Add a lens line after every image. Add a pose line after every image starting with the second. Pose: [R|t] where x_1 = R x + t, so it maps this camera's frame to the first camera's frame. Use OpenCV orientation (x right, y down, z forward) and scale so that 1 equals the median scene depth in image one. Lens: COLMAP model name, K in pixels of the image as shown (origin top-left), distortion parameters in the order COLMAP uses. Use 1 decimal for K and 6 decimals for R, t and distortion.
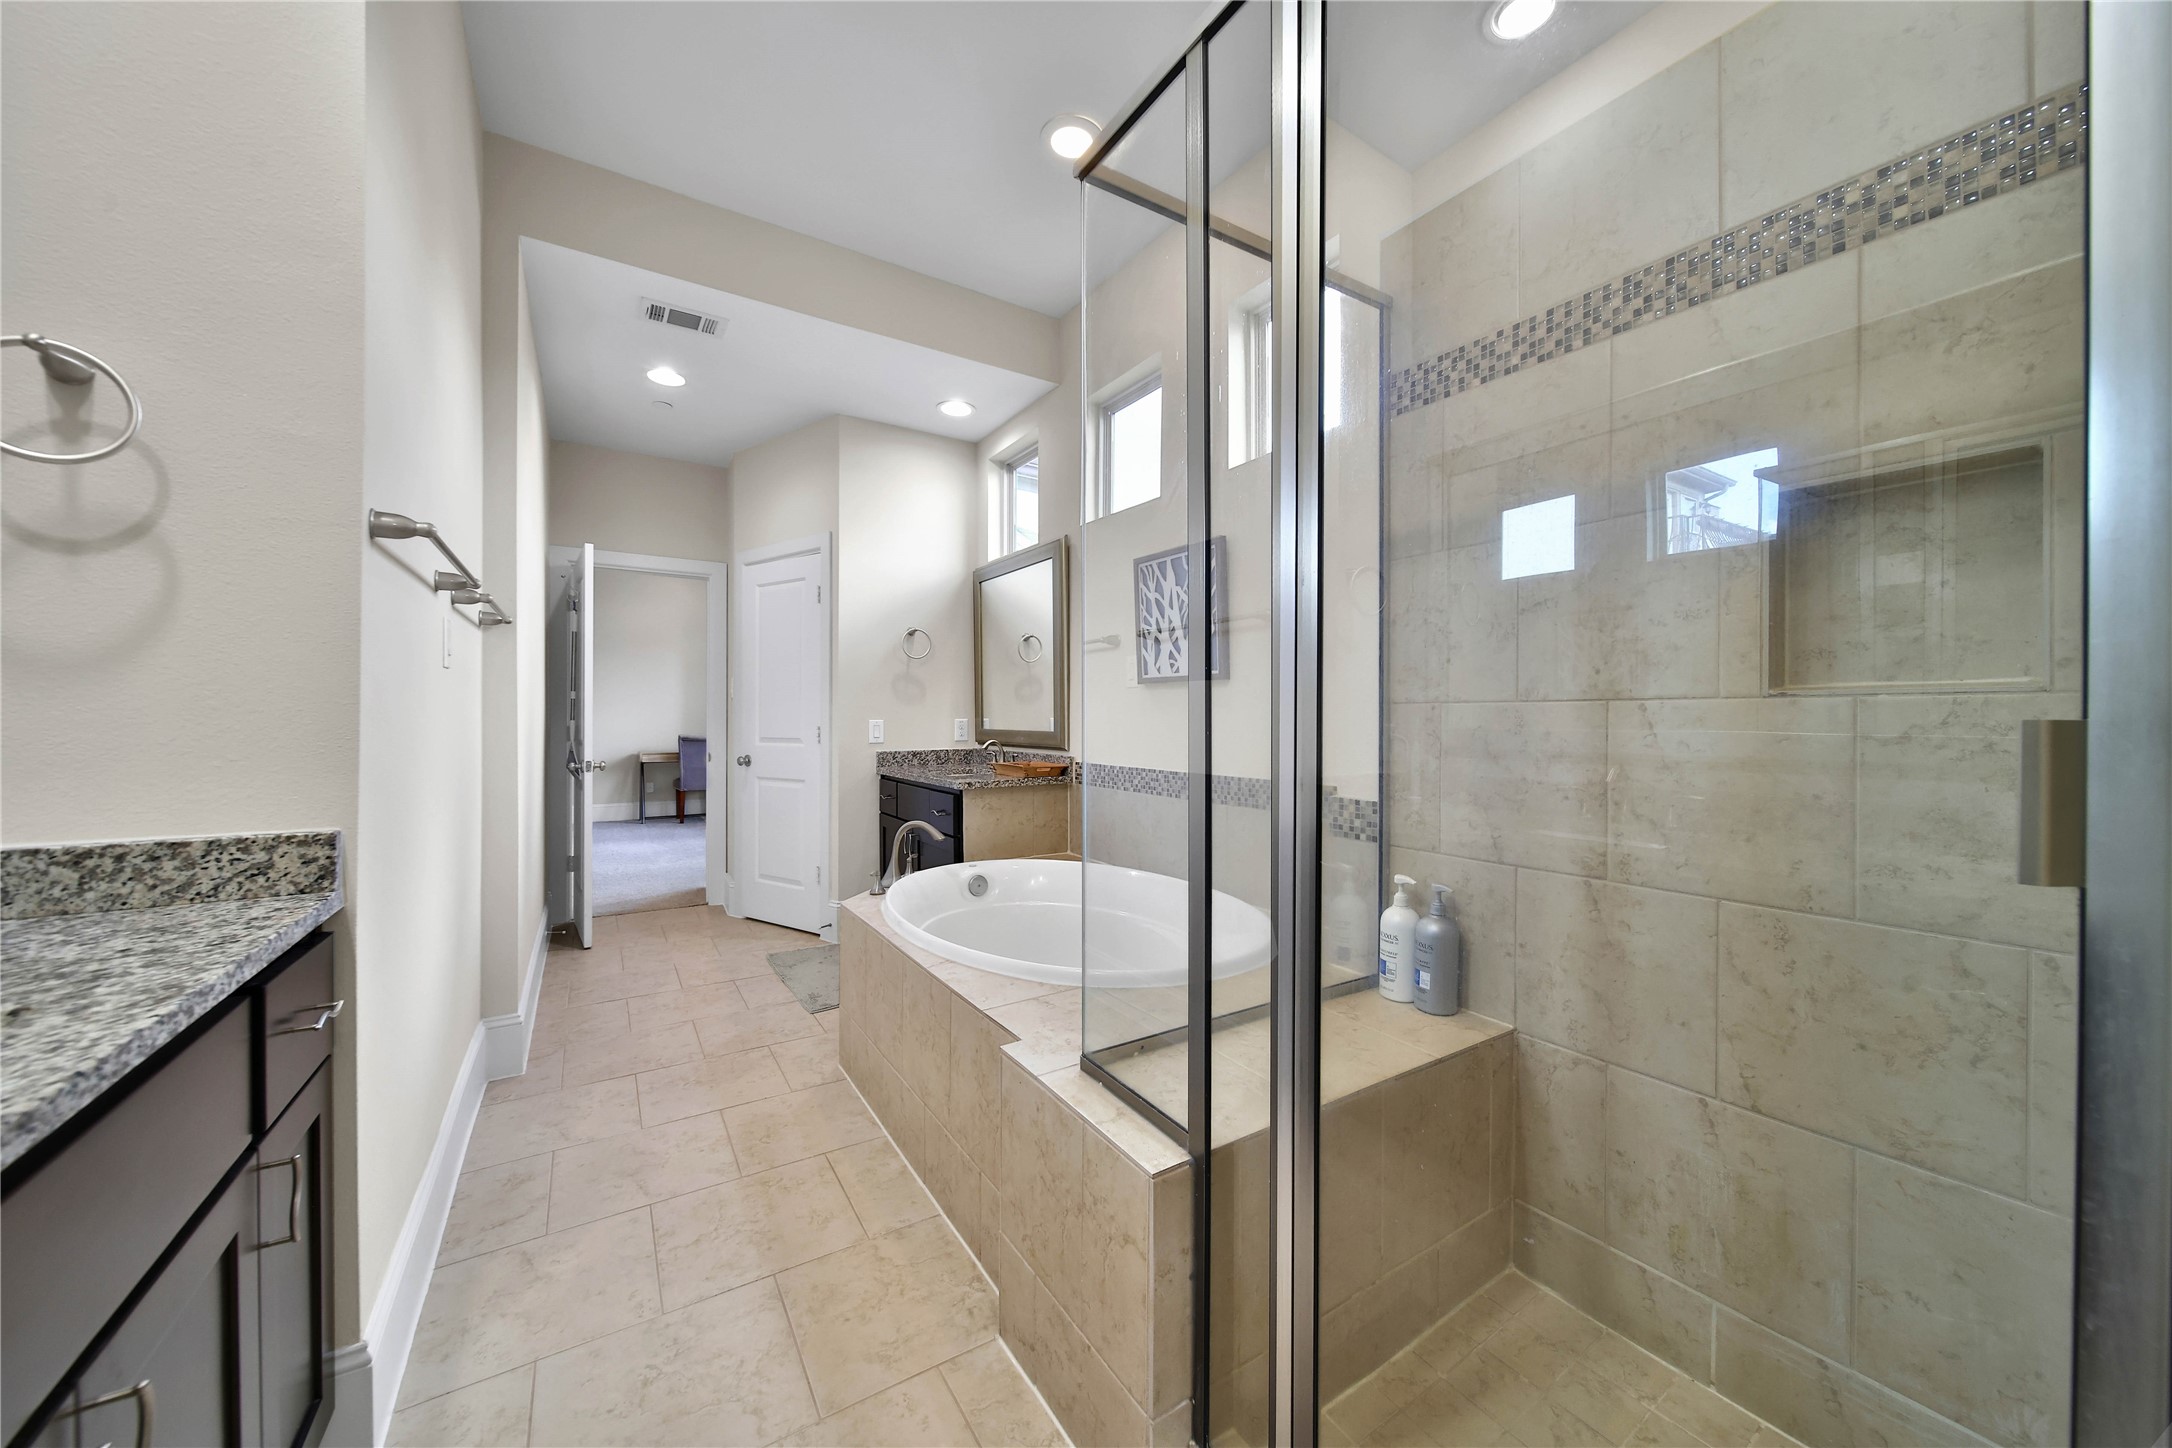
lens RADIAL K [[762.0, 0, 1081.0], [0, 762.0, 717.2], [0, 0, 1]] dist [-0.001205, -0.001614]
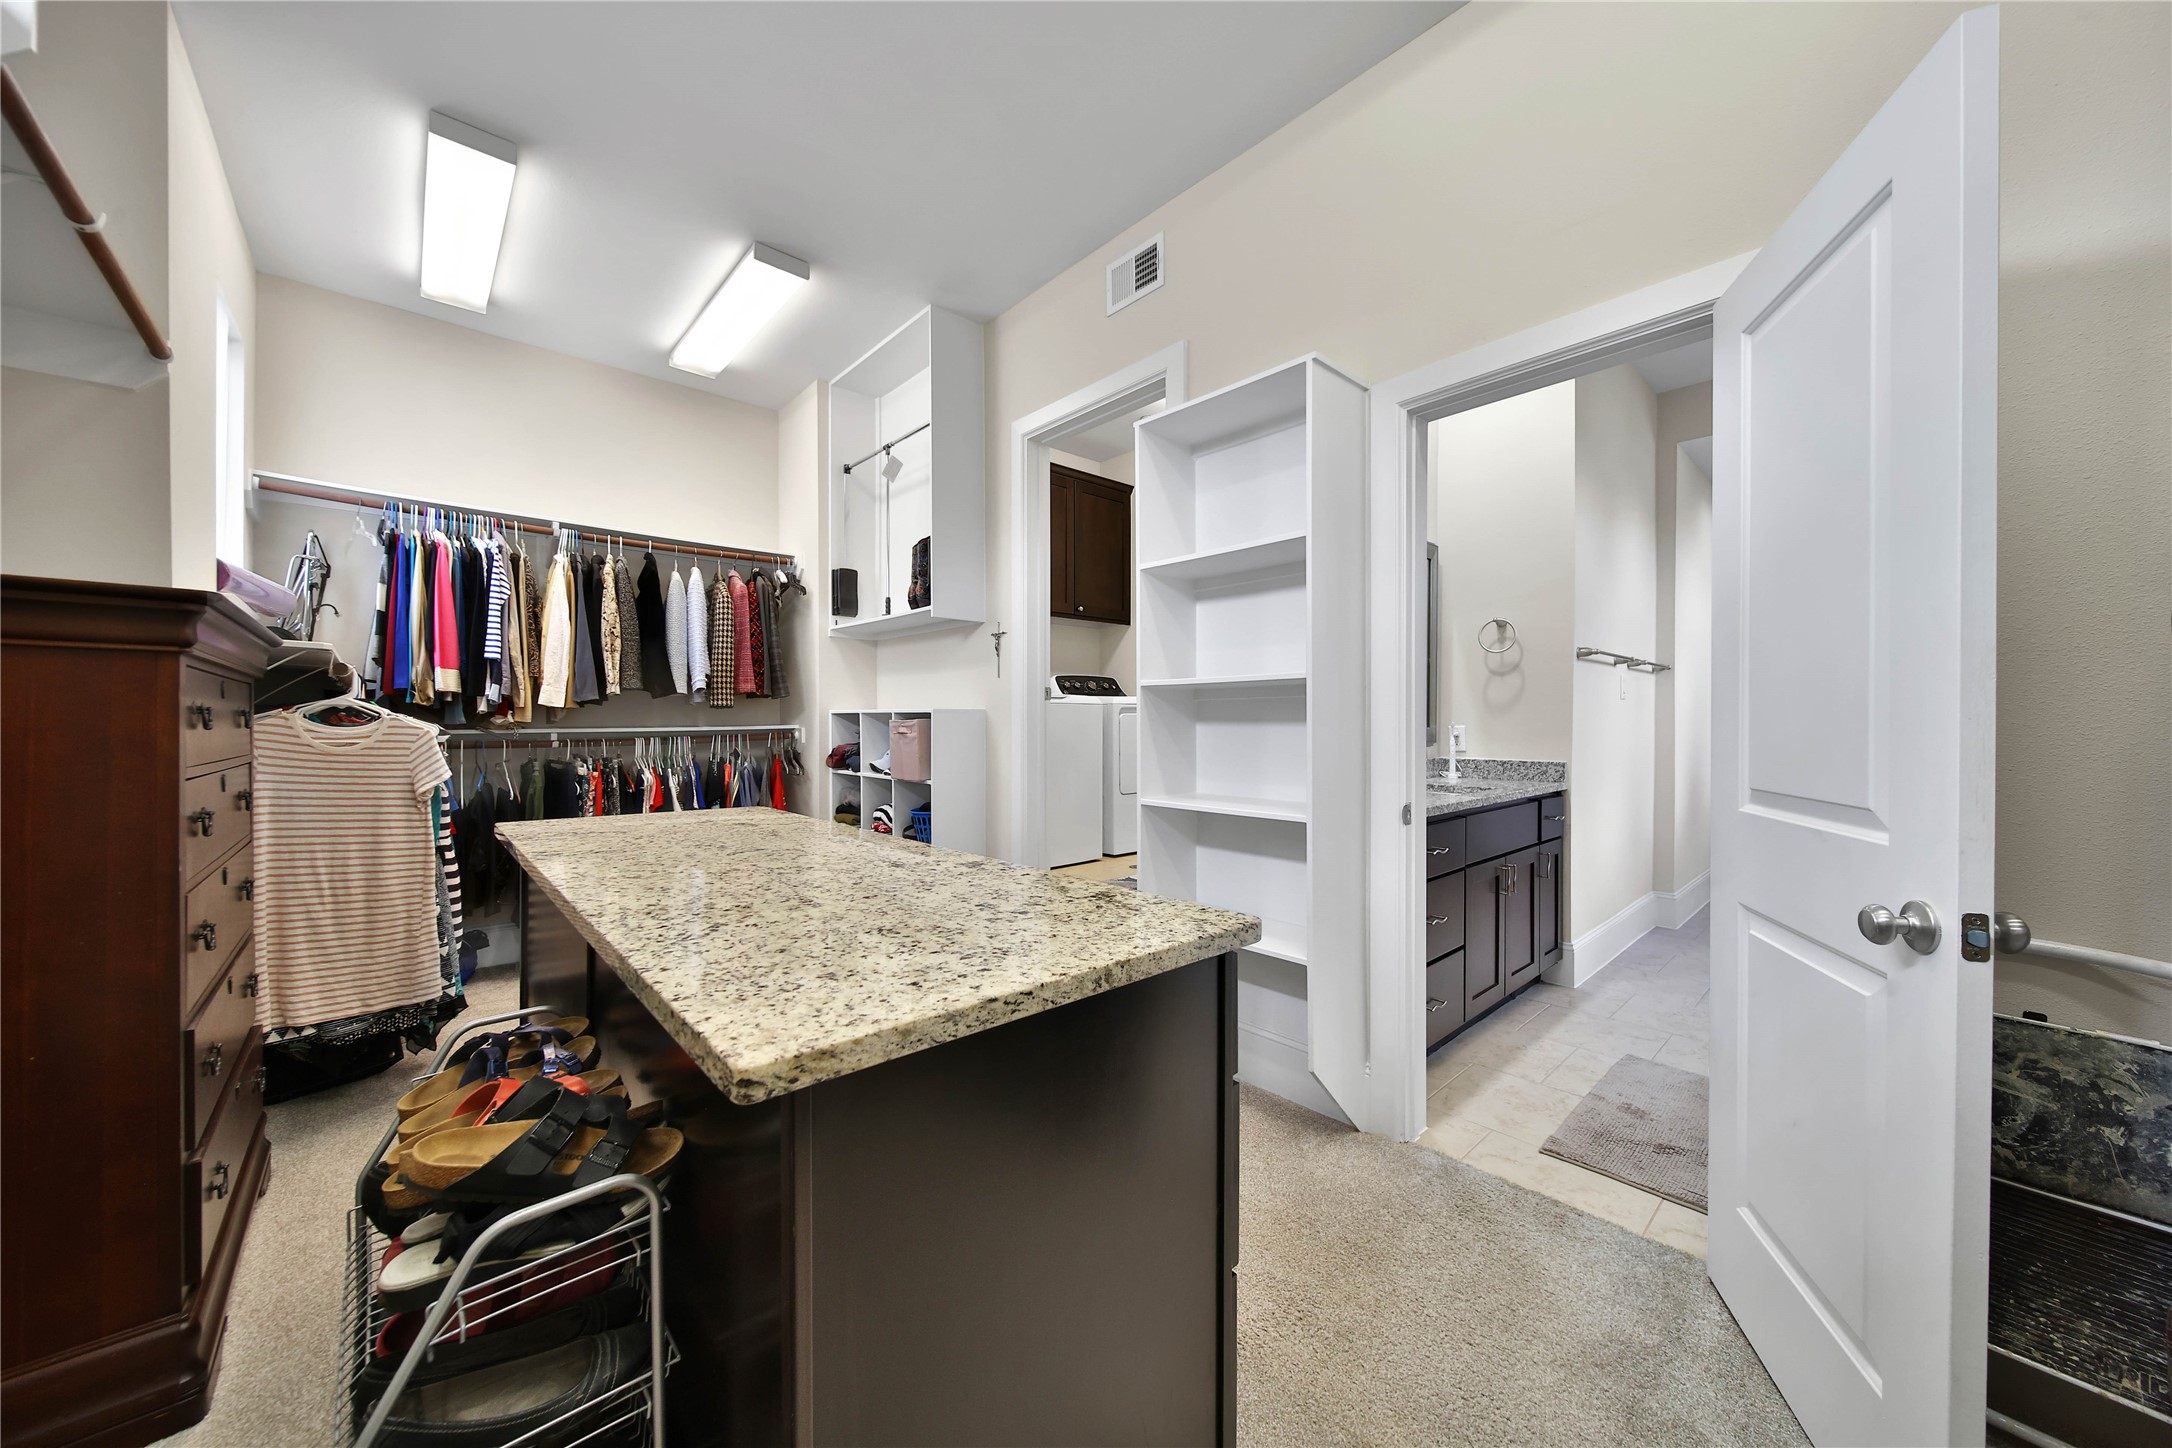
lens RADIAL K [[762.0, 0, 1084.9], [0, 762.0, 723.4], [0, 0, 1]] dist [-0.001205, -0.001614]
pose [[0.160807, 0.004007, -0.986978, 1.762628], [-0.004067, 0.999986, 0.003397, -0.002064], [0.986978, 0.003468, 0.160821, -1.415002]]
